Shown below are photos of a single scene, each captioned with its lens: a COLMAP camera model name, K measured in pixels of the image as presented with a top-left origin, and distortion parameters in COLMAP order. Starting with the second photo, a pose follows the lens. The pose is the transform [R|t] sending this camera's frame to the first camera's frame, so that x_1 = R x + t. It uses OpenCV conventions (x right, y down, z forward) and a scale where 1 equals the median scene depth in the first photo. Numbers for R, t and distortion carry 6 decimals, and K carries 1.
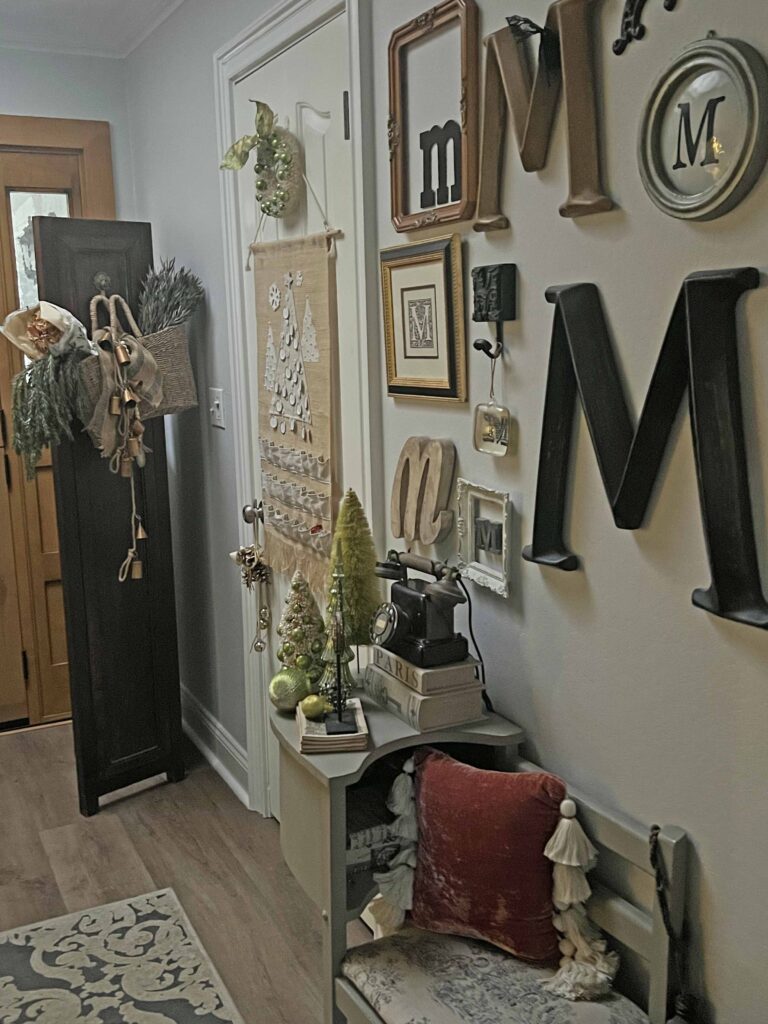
lens RADIAL K [[1065.4, 0, 384.0], [0, 1065.4, 512.0], [0, 0, 1]] dist [0.058591, -0.014075]
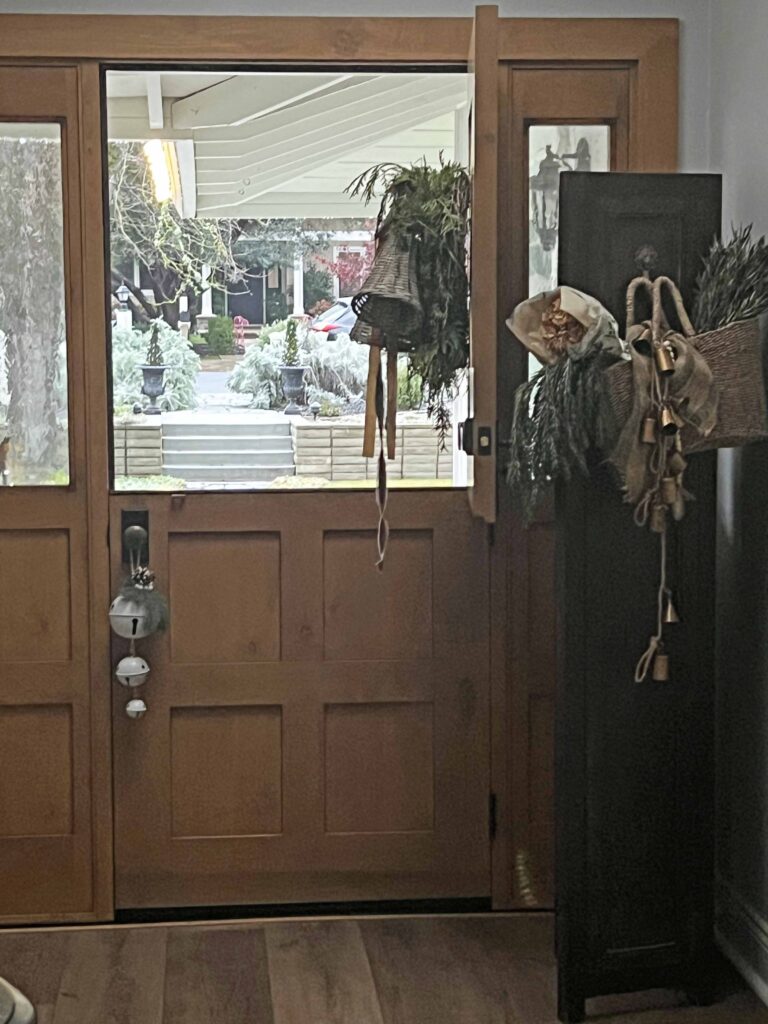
lens RADIAL K [[2146.8, 0, 384.0], [0, 2146.8, 512.0], [0, 0, 1]] dist [0.619926, -5.186462]
pose [[0.930489, 0.056475, -0.361941, 0.110834], [-0.085357, 0.994274, -0.064299, 0.062428], [0.356237, 0.090723, 0.929981, -0.401990]]
